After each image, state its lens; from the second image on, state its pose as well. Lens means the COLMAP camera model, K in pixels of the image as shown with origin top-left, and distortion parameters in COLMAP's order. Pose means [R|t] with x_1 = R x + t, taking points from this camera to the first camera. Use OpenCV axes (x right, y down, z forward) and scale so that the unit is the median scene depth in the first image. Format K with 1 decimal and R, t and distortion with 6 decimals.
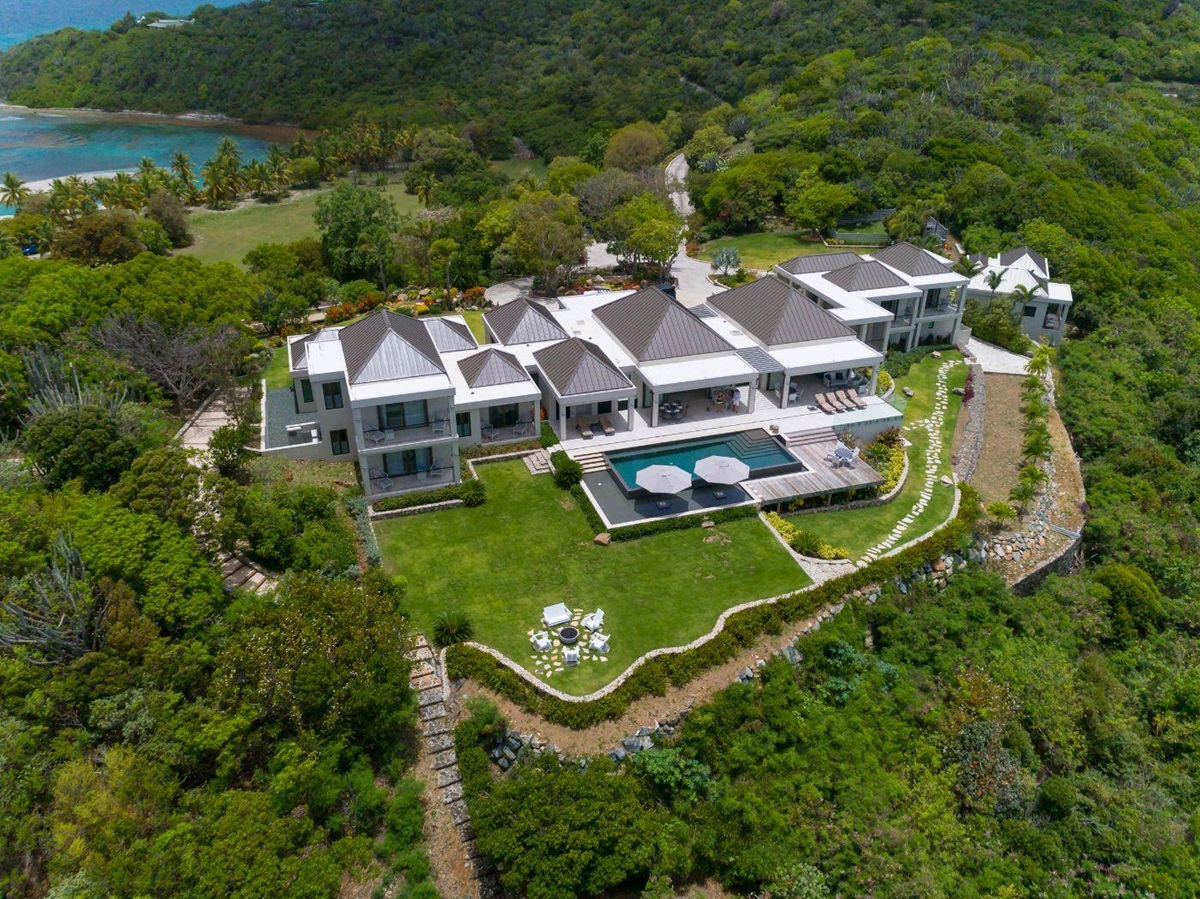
lens RADIAL K [[903.3, 0, 596.5], [0, 903.3, 441.7], [0, 0, 1]] dist [0.038876, -0.000755]
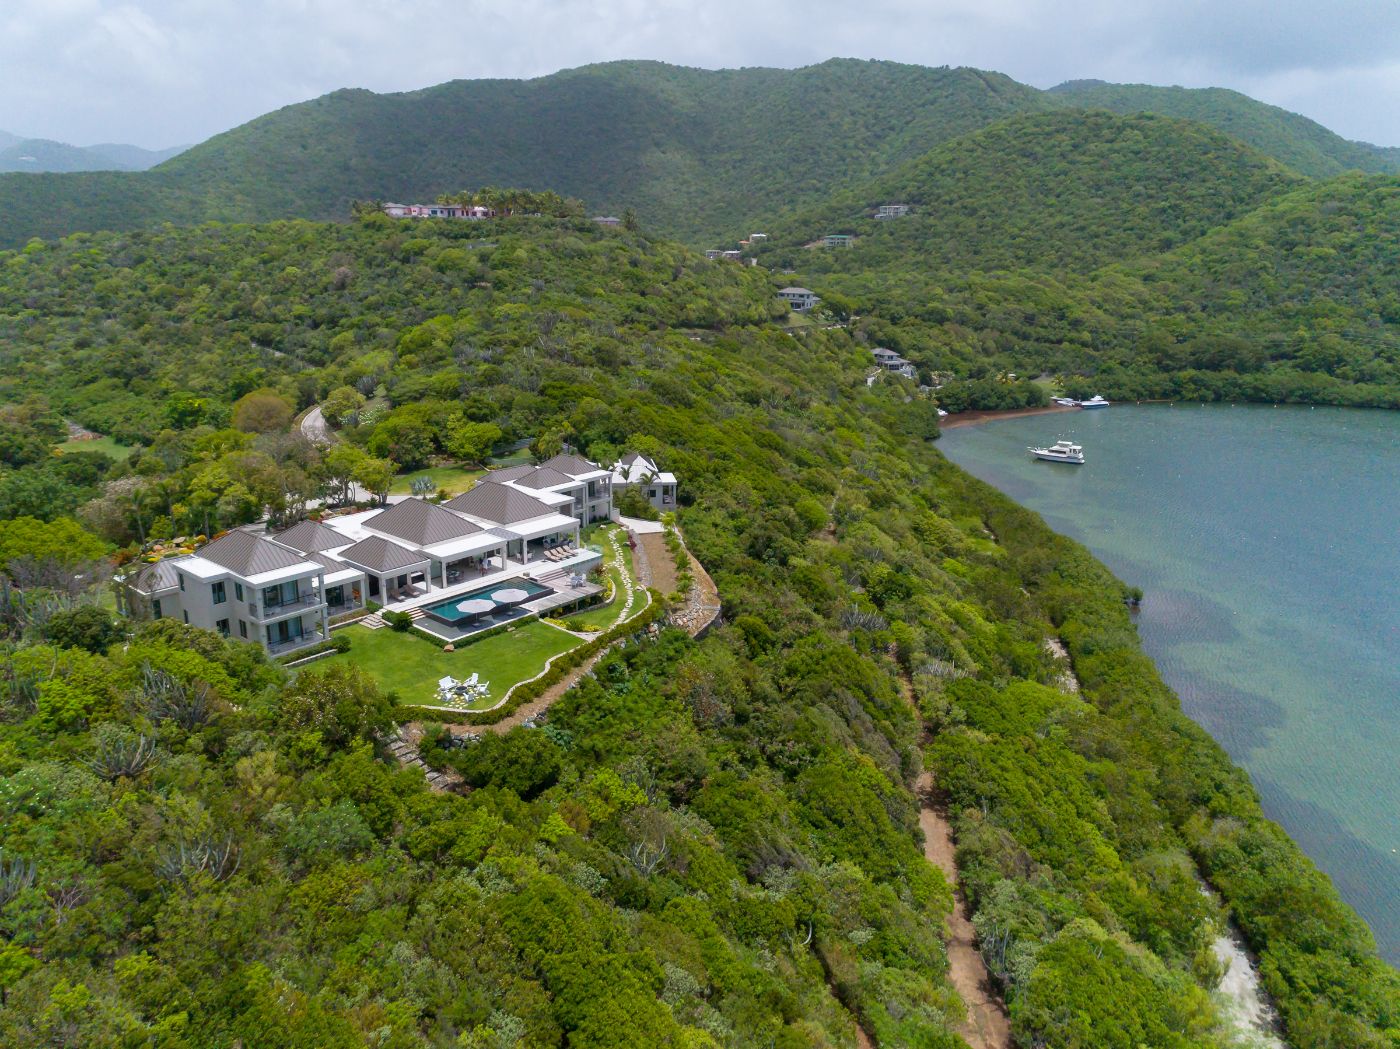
lens RADIAL K [[1053.8, 0, 695.9], [0, 1053.8, 515.4], [0, 0, 1]] dist [0.038876, -0.000755]
pose [[0.860876, -0.138499, 0.489603, -0.300608], [0.236118, 0.961101, -0.143292, 0.157313], [-0.450712, 0.238960, 0.860091, -0.468572]]
